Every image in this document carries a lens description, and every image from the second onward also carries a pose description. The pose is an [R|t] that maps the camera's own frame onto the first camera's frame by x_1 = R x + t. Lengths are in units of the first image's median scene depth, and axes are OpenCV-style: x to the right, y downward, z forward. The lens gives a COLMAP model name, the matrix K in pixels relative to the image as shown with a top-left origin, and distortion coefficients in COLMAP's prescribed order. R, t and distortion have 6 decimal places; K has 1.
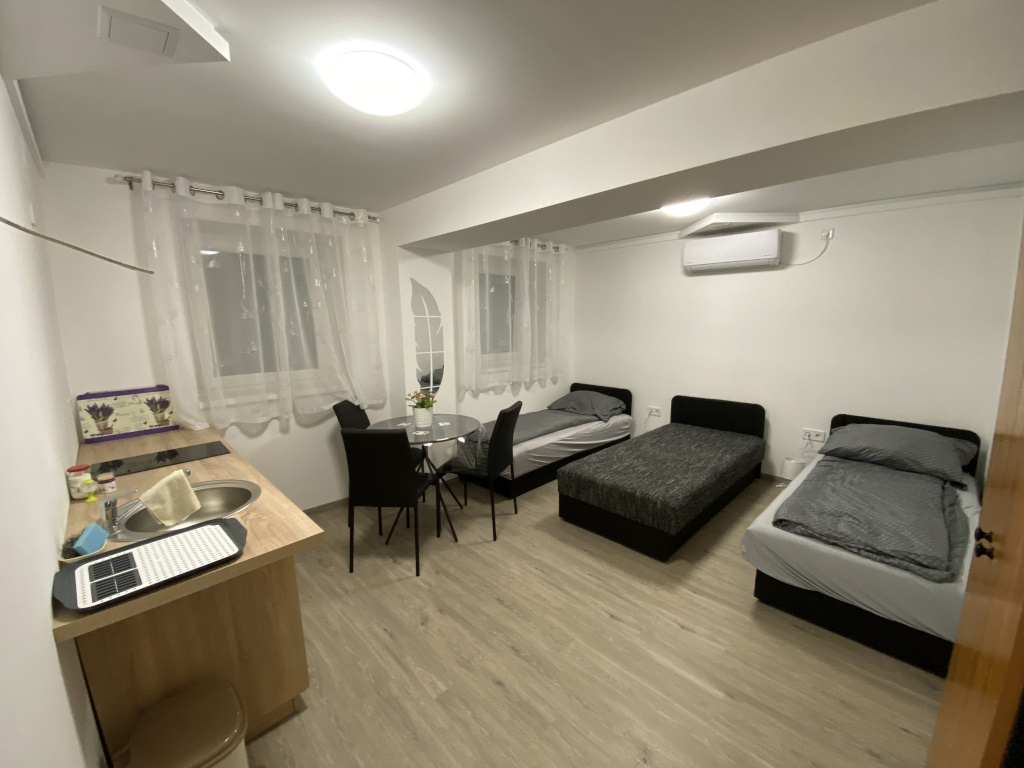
lens RADIAL K [[410.3, 0, 509.8], [0, 410.3, 382.5], [0, 0, 1]] dist [0.036889, -0.028768]
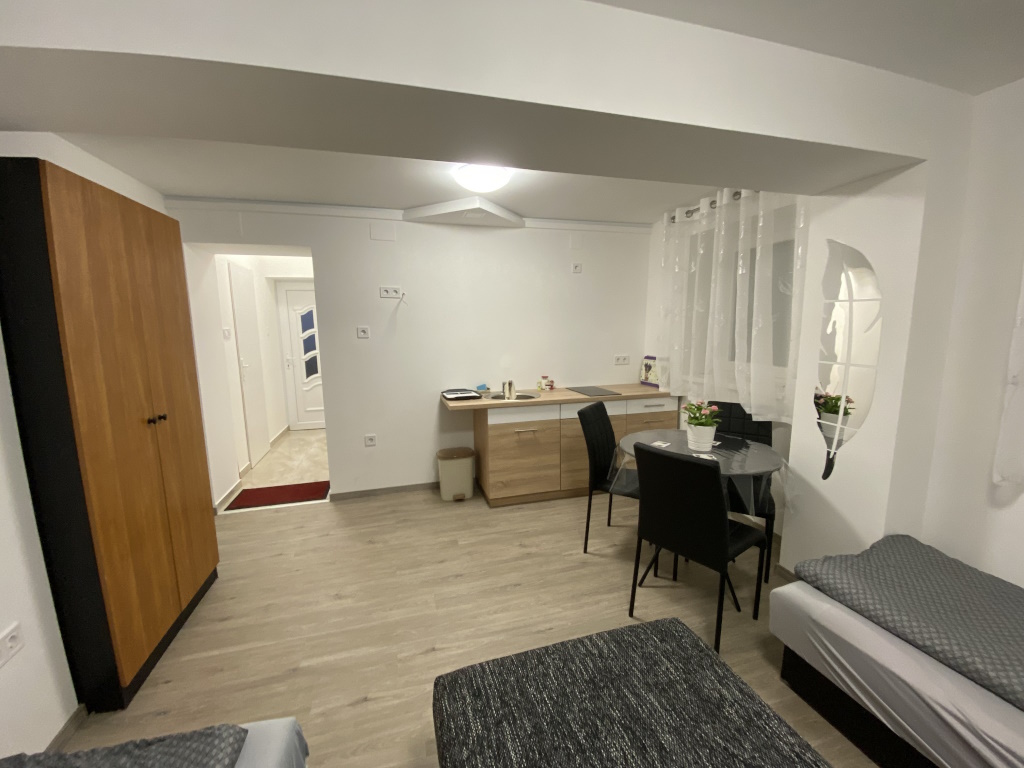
lens RADIAL K [[410.3, 0, 509.8], [0, 410.3, 382.5], [0, 0, 1]] dist [0.036889, -0.028768]
pose [[-0.468669, 0.143452, -0.871648, 0.772384], [-0.117775, 0.967771, 0.222596, -0.181263], [0.875488, 0.206982, -0.436669, 1.266189]]
